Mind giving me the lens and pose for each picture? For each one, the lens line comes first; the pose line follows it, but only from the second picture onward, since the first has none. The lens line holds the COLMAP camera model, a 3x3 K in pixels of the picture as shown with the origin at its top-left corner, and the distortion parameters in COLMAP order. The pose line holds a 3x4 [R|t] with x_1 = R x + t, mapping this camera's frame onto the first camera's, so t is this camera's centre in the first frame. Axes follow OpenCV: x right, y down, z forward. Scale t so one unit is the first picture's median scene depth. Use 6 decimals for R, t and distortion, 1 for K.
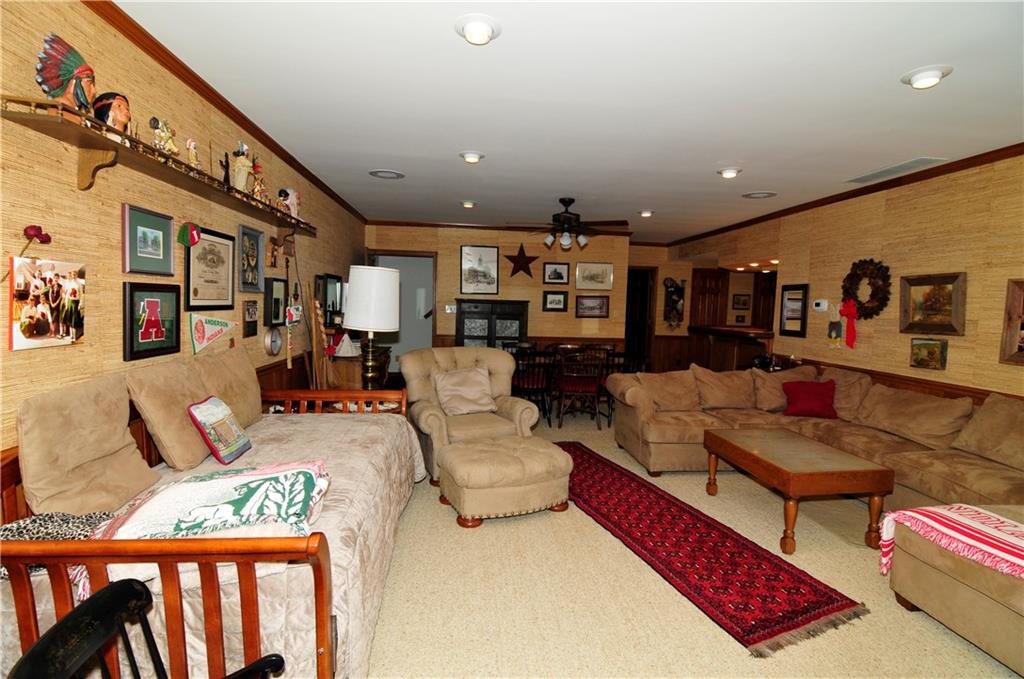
lens RADIAL K [[489.3, 0, 510.7], [0, 489.3, 334.0], [0, 0, 1]] dist [-0.020763, -0.002670]
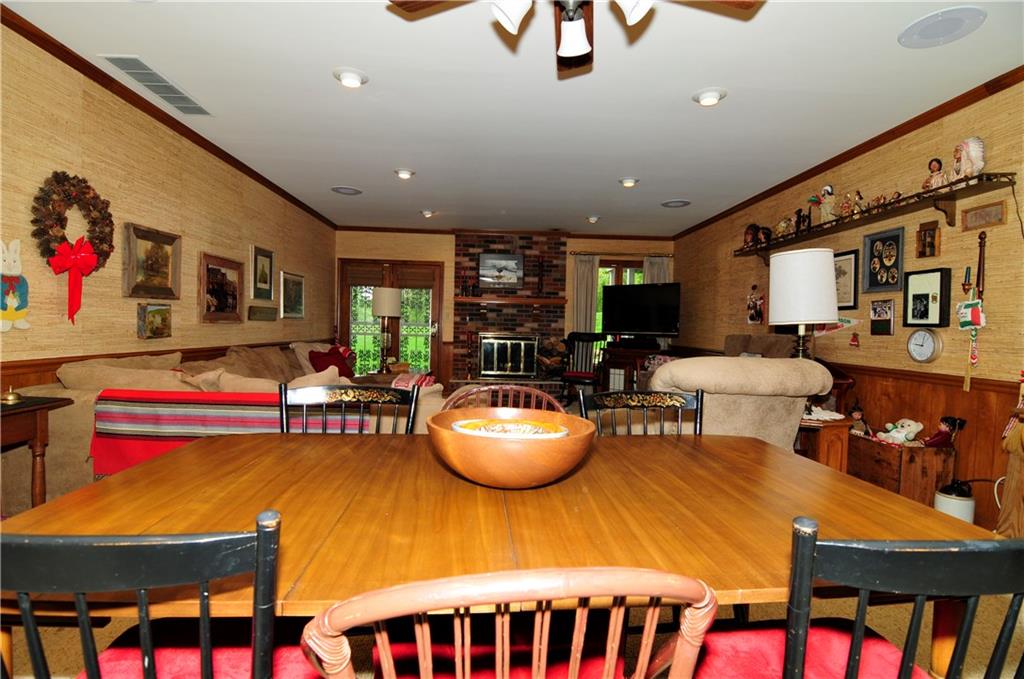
lens RADIAL K [[489.3, 0, 517.0], [0, 489.3, 344.8], [0, 0, 1]] dist [-0.020763, -0.002670]
pose [[-0.997698, -0.052486, 0.042943, 0.168196], [-0.047944, 0.993761, 0.100702, -0.035138], [-0.047960, 0.098411, -0.993989, 1.801611]]
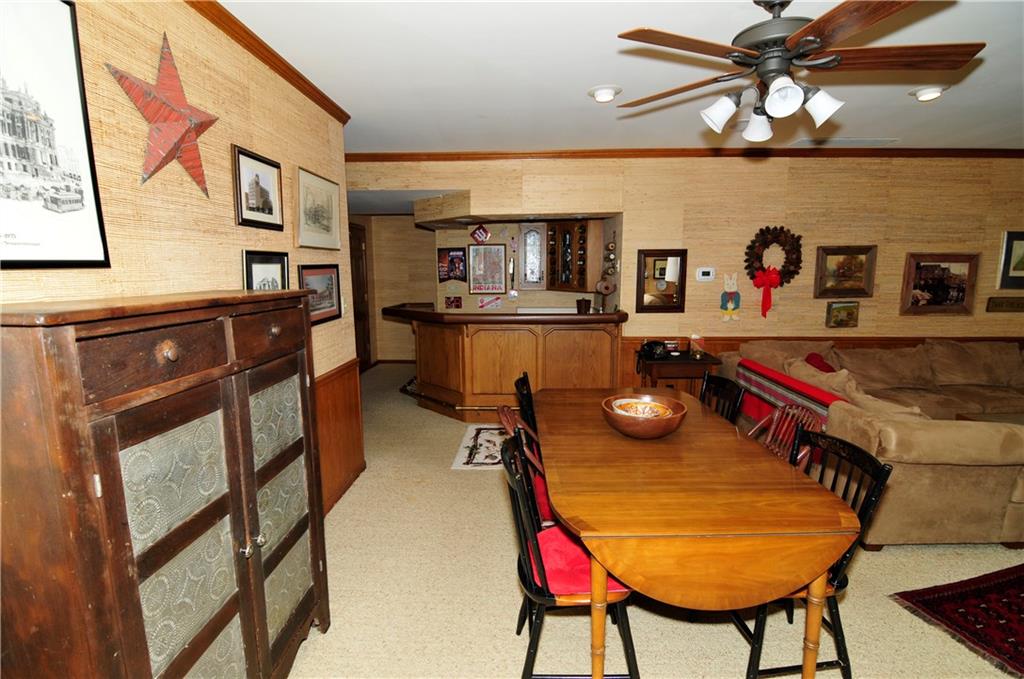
lens RADIAL K [[489.3, 0, 514.7], [0, 489.3, 343.9], [0, 0, 1]] dist [-0.020763, -0.002670]
pose [[0.133813, -0.172811, 0.975823, -0.384875], [0.072703, 0.983737, 0.164242, -0.136421], [-0.988336, 0.048967, 0.144201, 1.580216]]
